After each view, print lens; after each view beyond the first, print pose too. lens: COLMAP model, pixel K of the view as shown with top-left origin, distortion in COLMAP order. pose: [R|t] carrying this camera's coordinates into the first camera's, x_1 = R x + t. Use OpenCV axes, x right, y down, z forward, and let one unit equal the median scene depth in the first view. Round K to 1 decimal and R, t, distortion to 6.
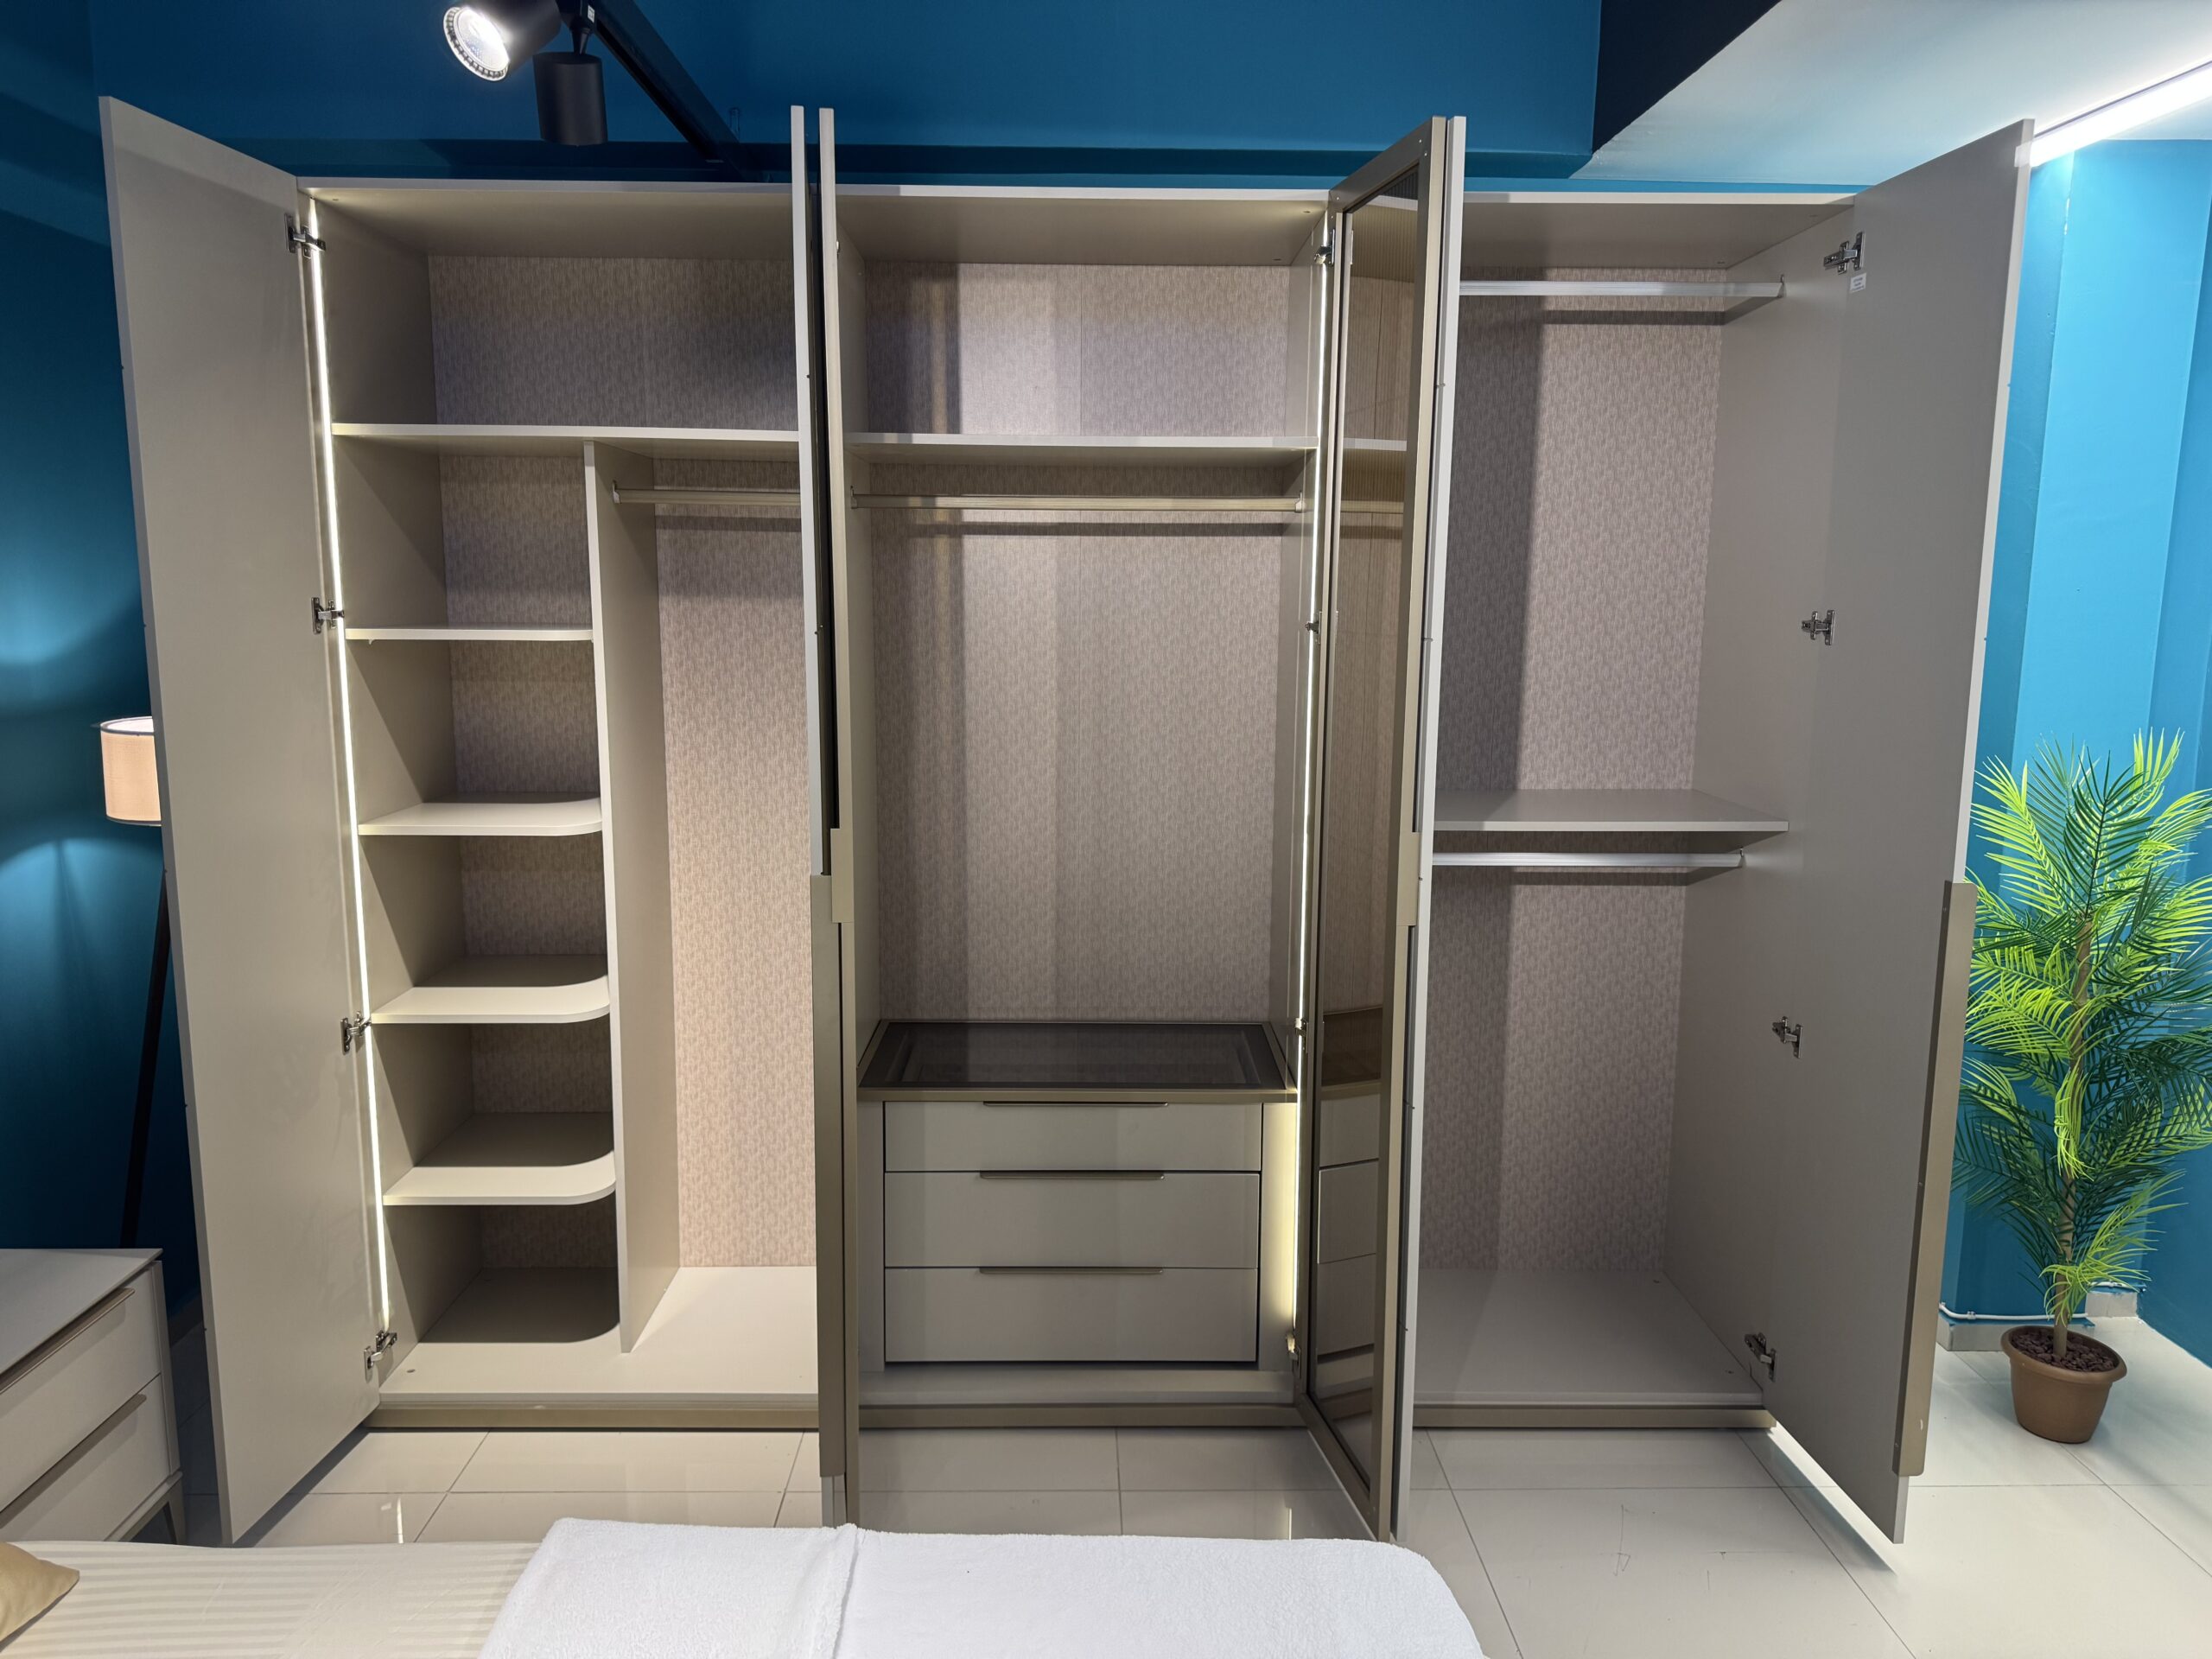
lens RADIAL K [[1579.5, 0, 1107.3], [0, 1579.5, 835.2], [0, 0, 1]] dist [0.086219, -0.104557]
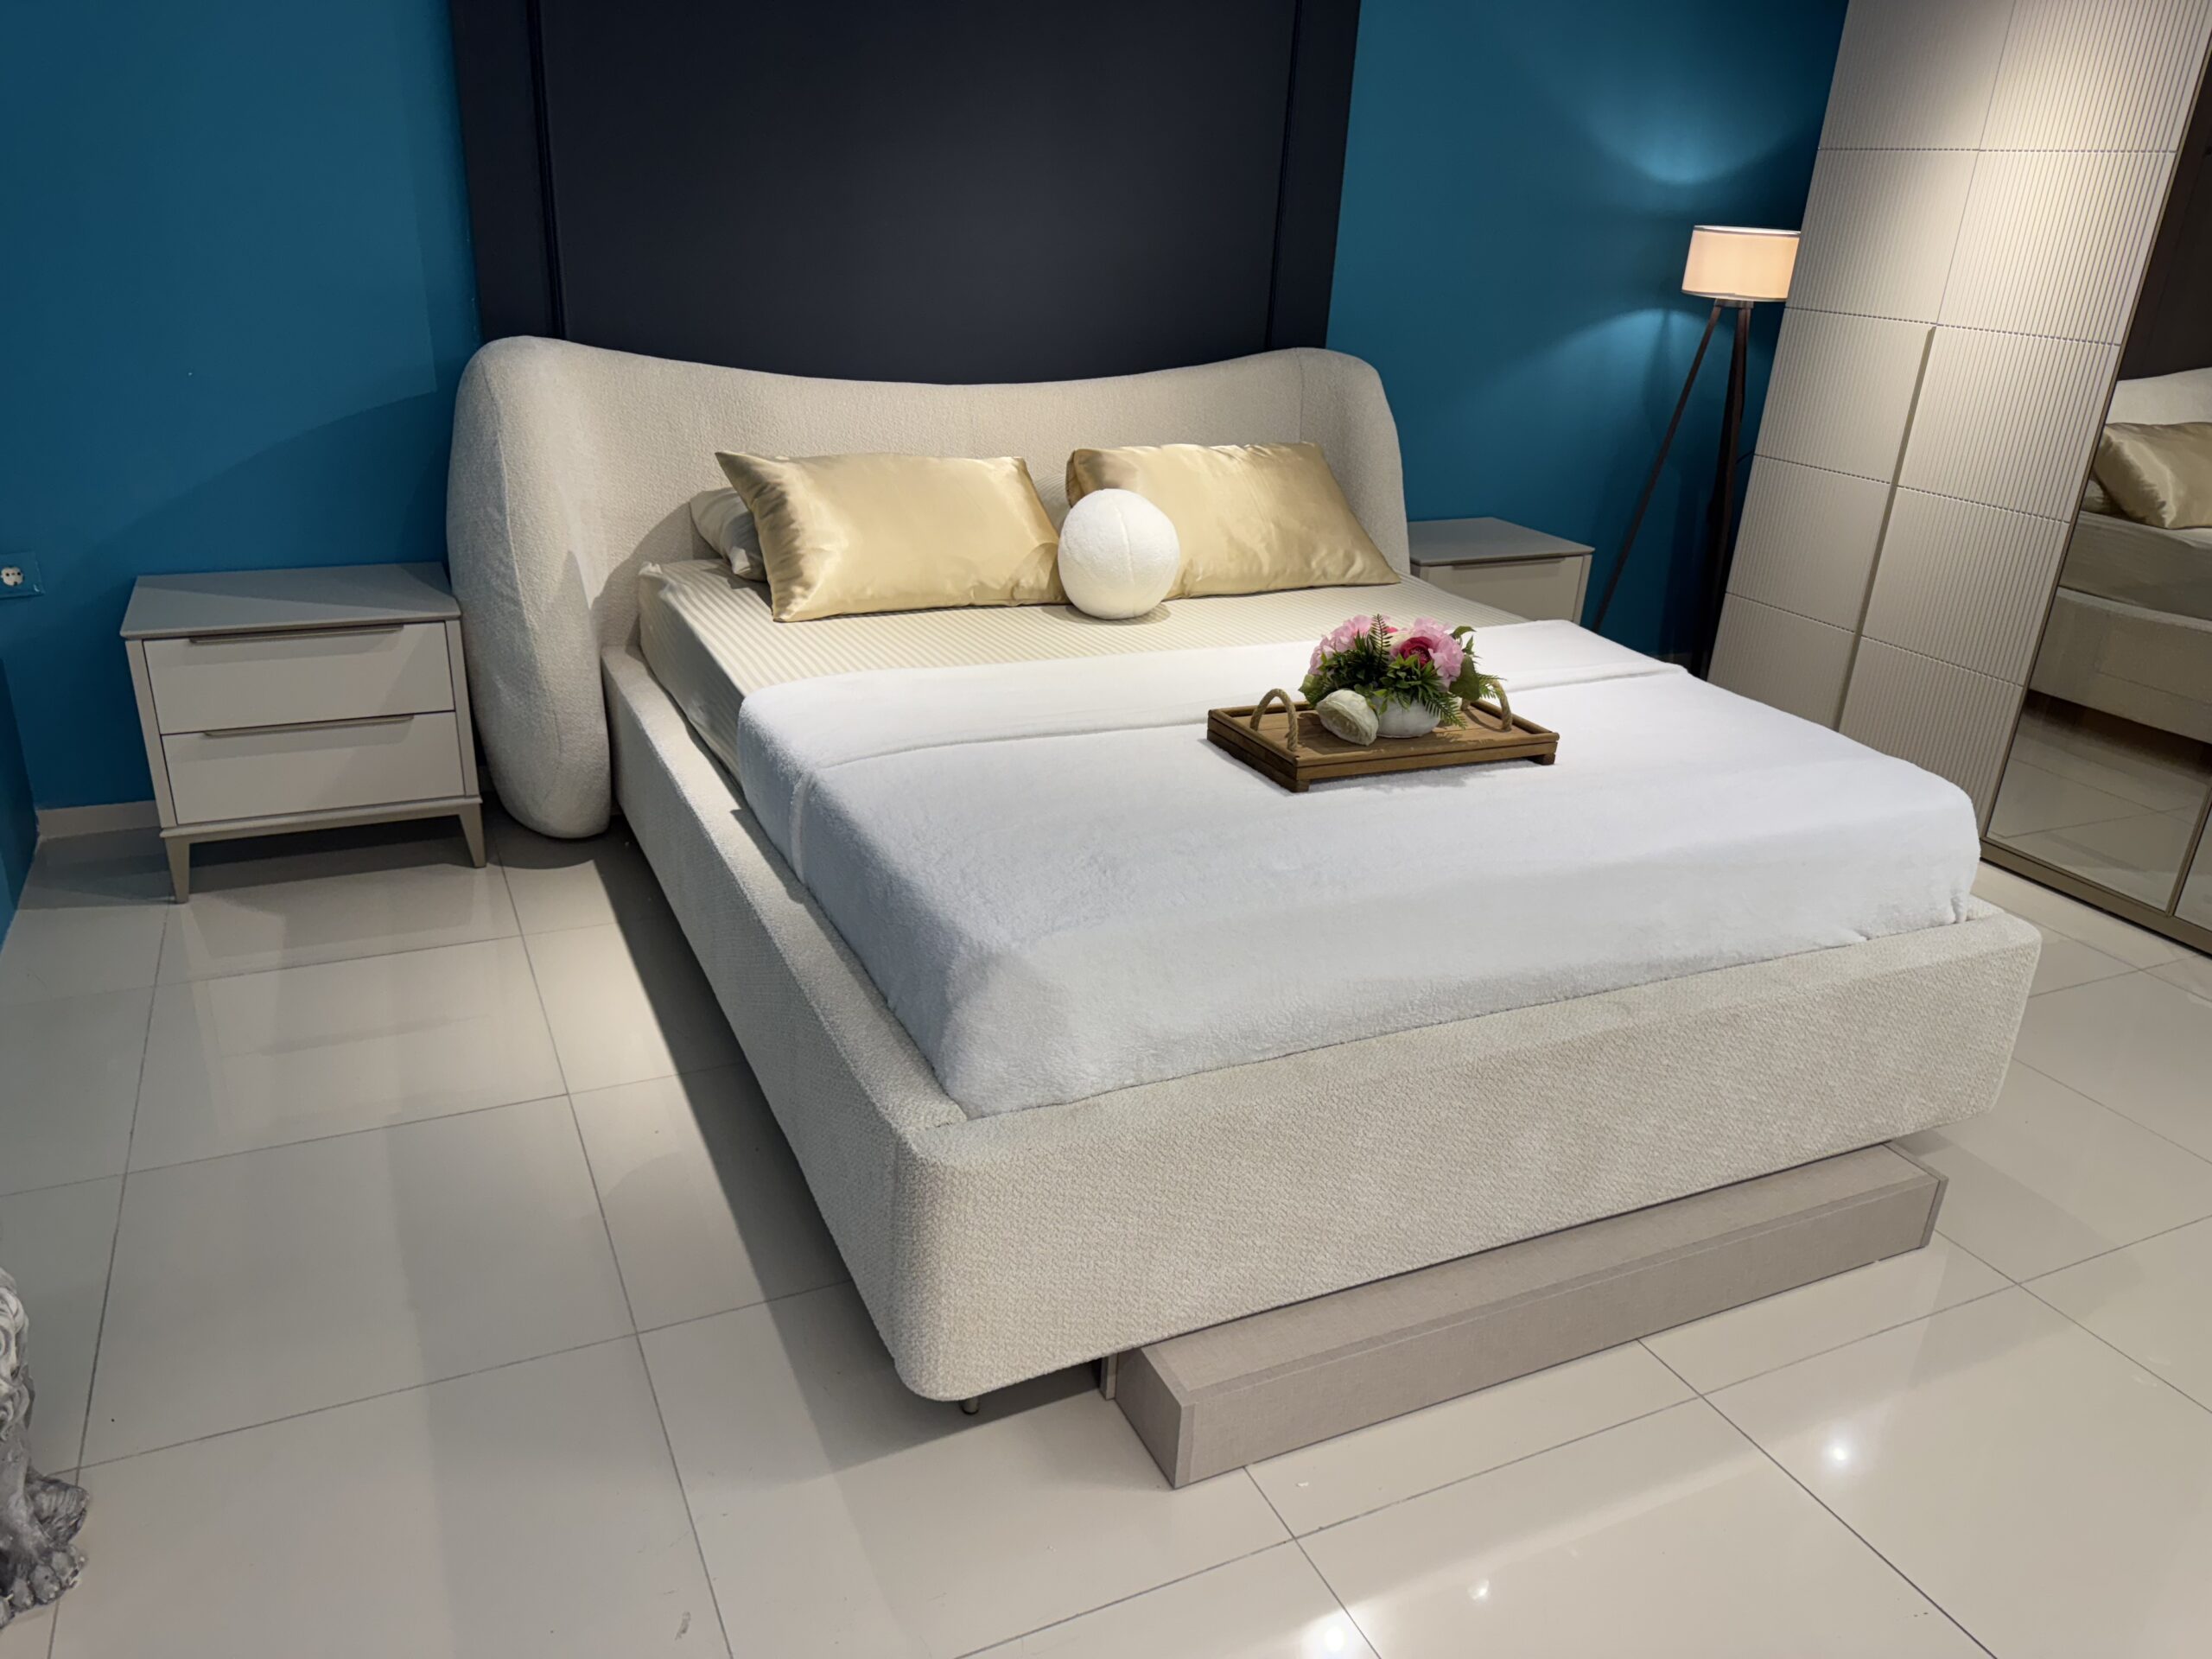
lens RADIAL K [[1579.5, 0, 1107.3], [0, 1579.5, 835.2], [0, 0, 1]] dist [0.086219, -0.104557]
pose [[0.410054, 0.357501, -0.839076, 0.565609], [-0.195456, 0.933049, 0.302021, 0.107729], [0.890872, 0.040158, 0.452476, -0.151459]]
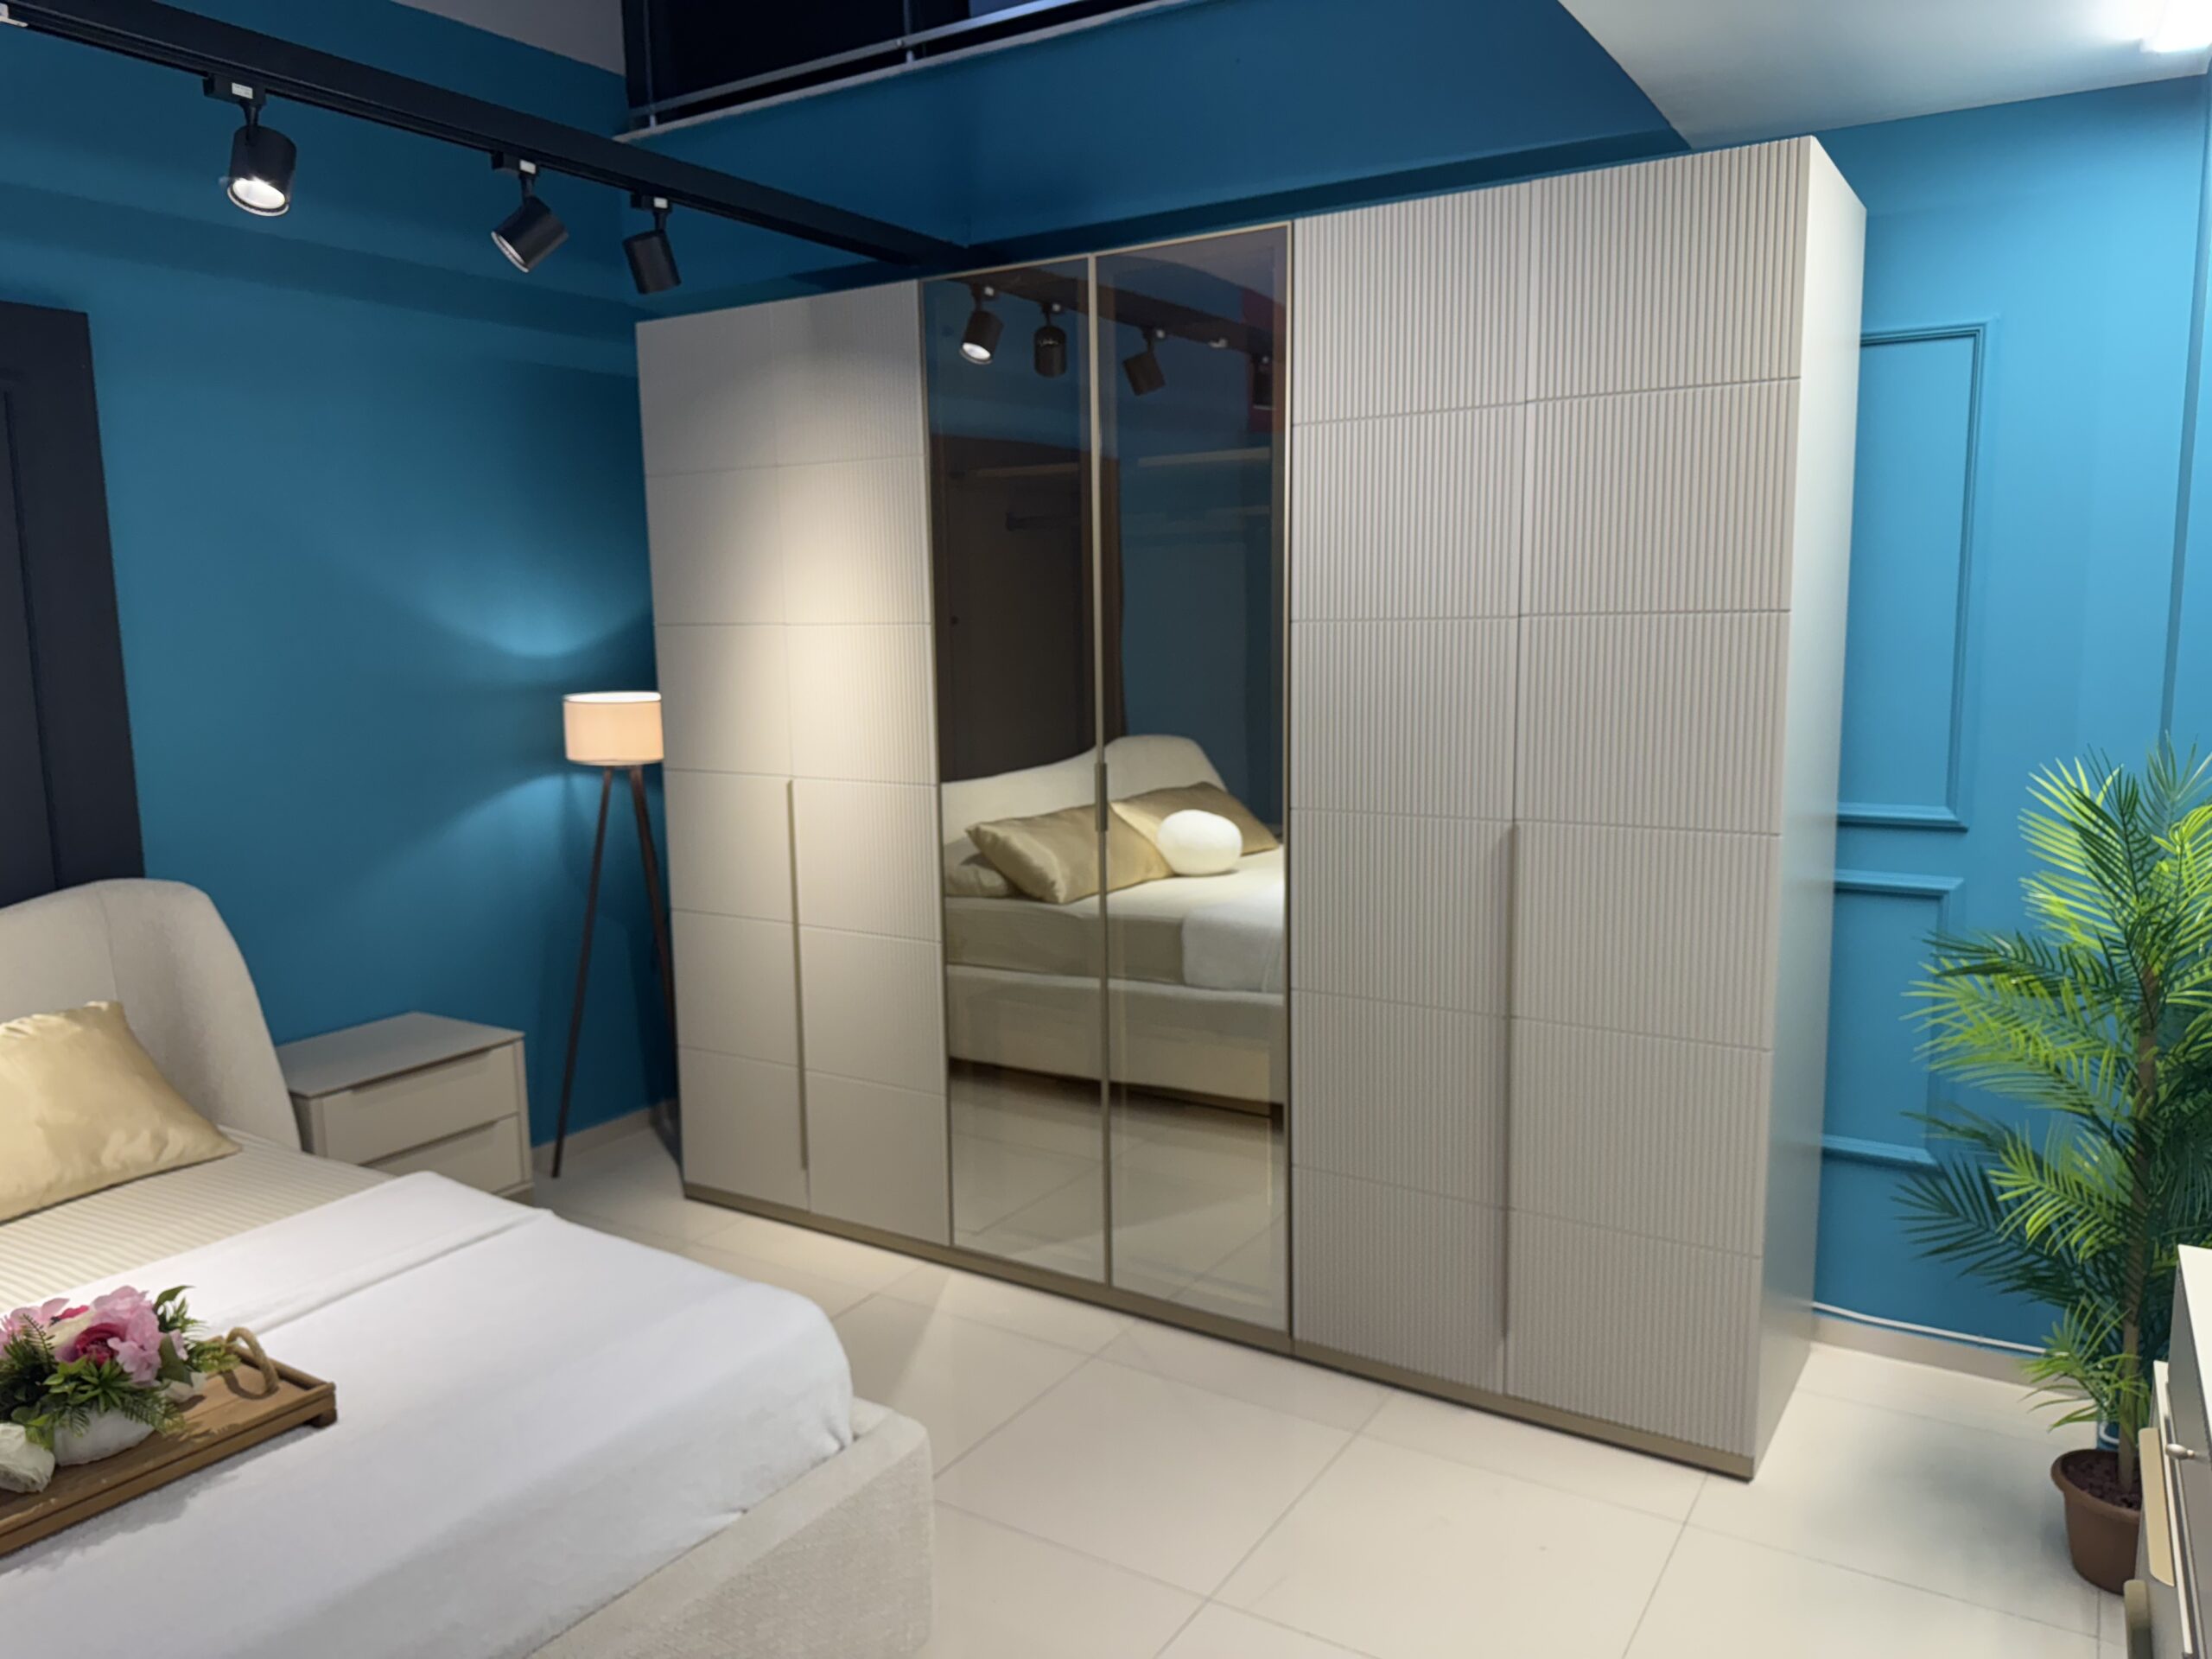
lens RADIAL K [[1570.4, 0, 1099.4], [0, 1570.4, 828.8], [0, 0, 1]] dist [0.109191, -0.142220]
pose [[0.830747, 0.054949, -0.553931, 0.574160], [-0.065182, 0.997873, 0.001233, 0.019673], [0.552821, 0.035082, 0.832562, 0.017621]]
